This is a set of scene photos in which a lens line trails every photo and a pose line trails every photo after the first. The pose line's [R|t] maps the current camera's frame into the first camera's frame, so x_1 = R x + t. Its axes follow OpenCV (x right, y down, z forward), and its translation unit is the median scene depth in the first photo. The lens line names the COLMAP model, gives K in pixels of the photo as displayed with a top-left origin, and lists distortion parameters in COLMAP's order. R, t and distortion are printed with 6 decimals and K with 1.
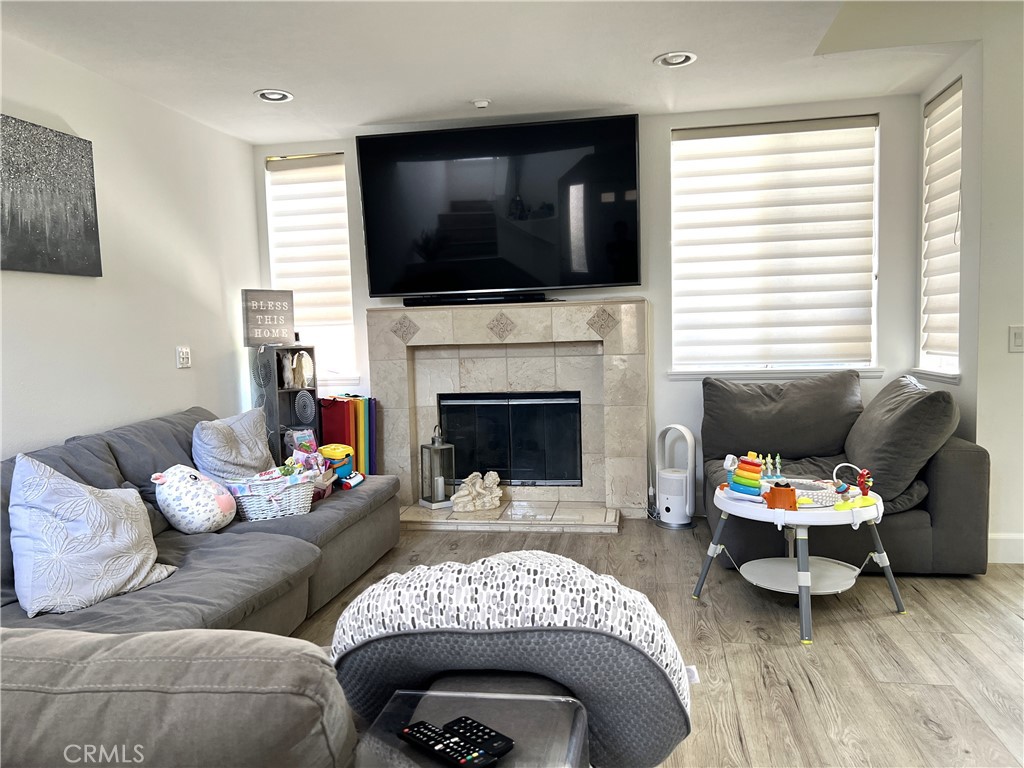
lens RADIAL K [[765.8, 0, 512.0], [0, 765.8, 406.4], [0, 0, 1]] dist [-0.006351, -0.002585]
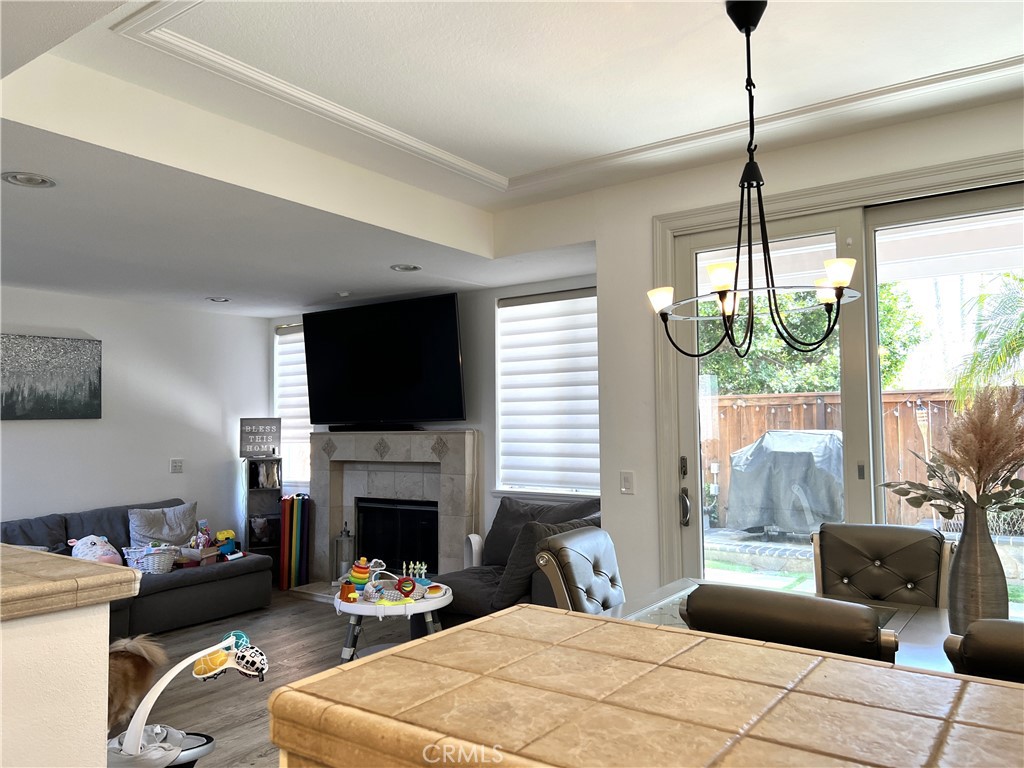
lens RADIAL K [[774.5, 0, 499.3], [0, 774.5, 385.2], [0, 0, 1]] dist [0.038903, -0.005927]
pose [[0.899597, -0.006922, -0.436666, 0.742736], [-0.054072, 0.990415, -0.127097, -0.052954], [0.433360, 0.137948, 0.890600, -0.119812]]
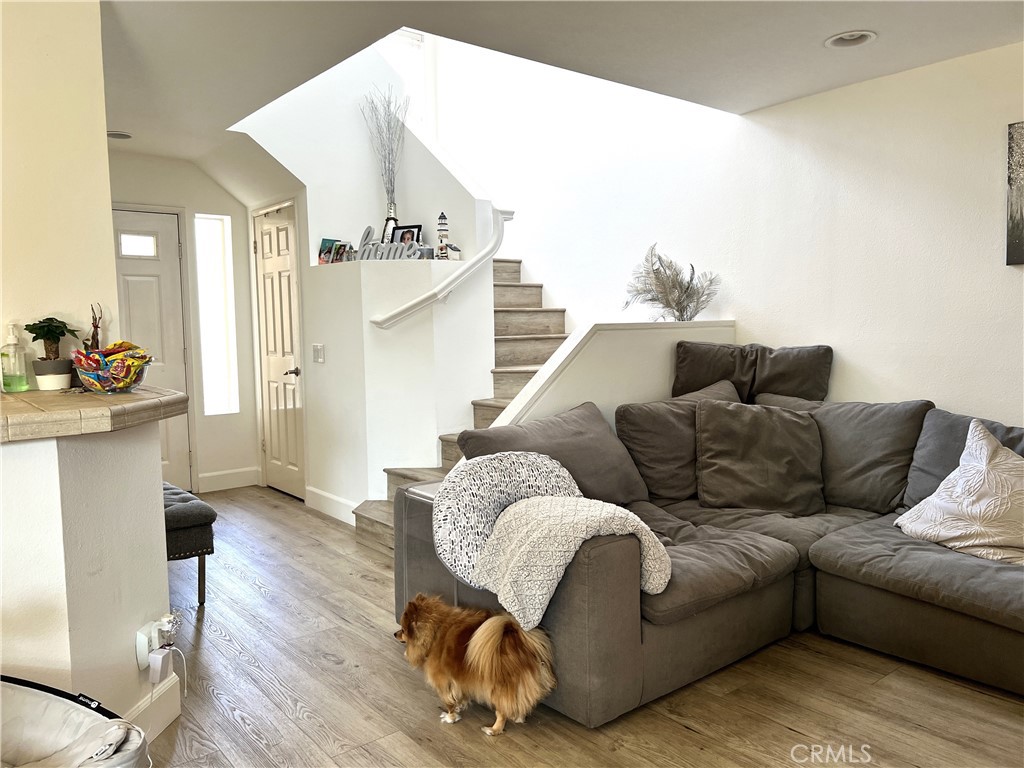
lens RADIAL K [[775.3, 0, 509.0], [0, 775.3, 403.7], [0, 0, 1]] dist [0.037411, 0.003656]
pose [[-0.652415, 0.113698, -0.749285, 0.406636], [-0.041578, 0.981823, 0.185187, -0.084250], [0.756721, 0.151972, -0.635829, 0.621635]]
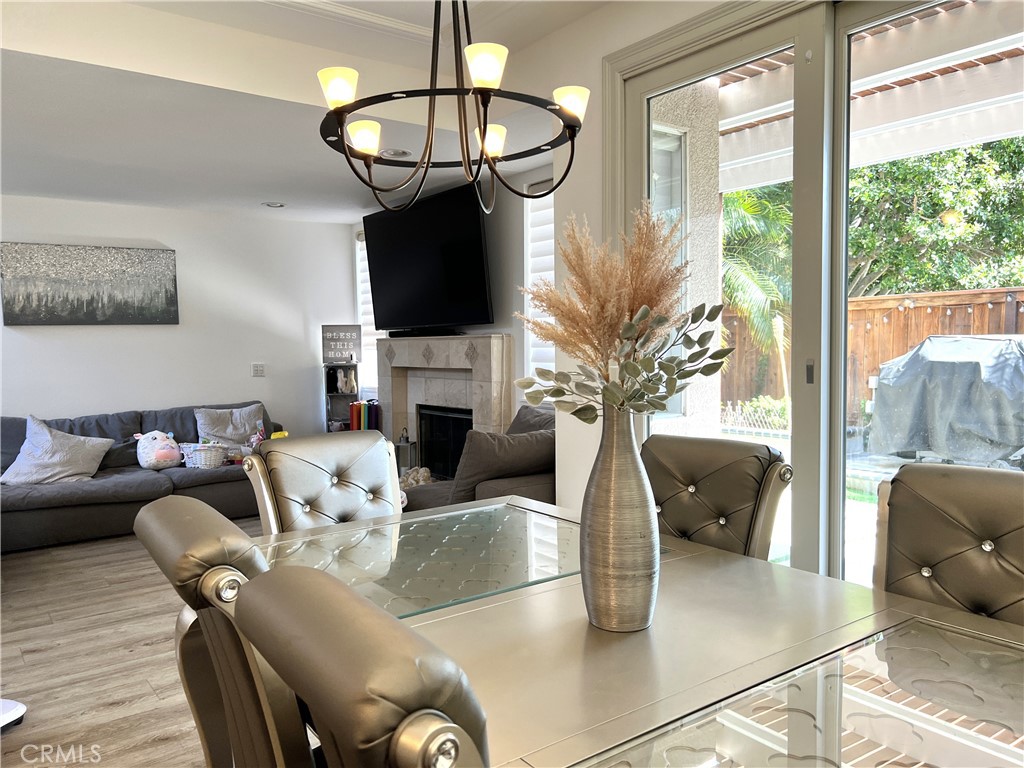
lens RADIAL K [[775.3, 0, 509.0], [0, 775.3, 403.7], [0, 0, 1]] dist [0.037411, 0.003656]
pose [[0.724850, 0.068463, -0.685497, 0.960617], [-0.072409, 0.997109, 0.023018, -0.061172], [0.685091, 0.032951, 0.727712, 0.150491]]
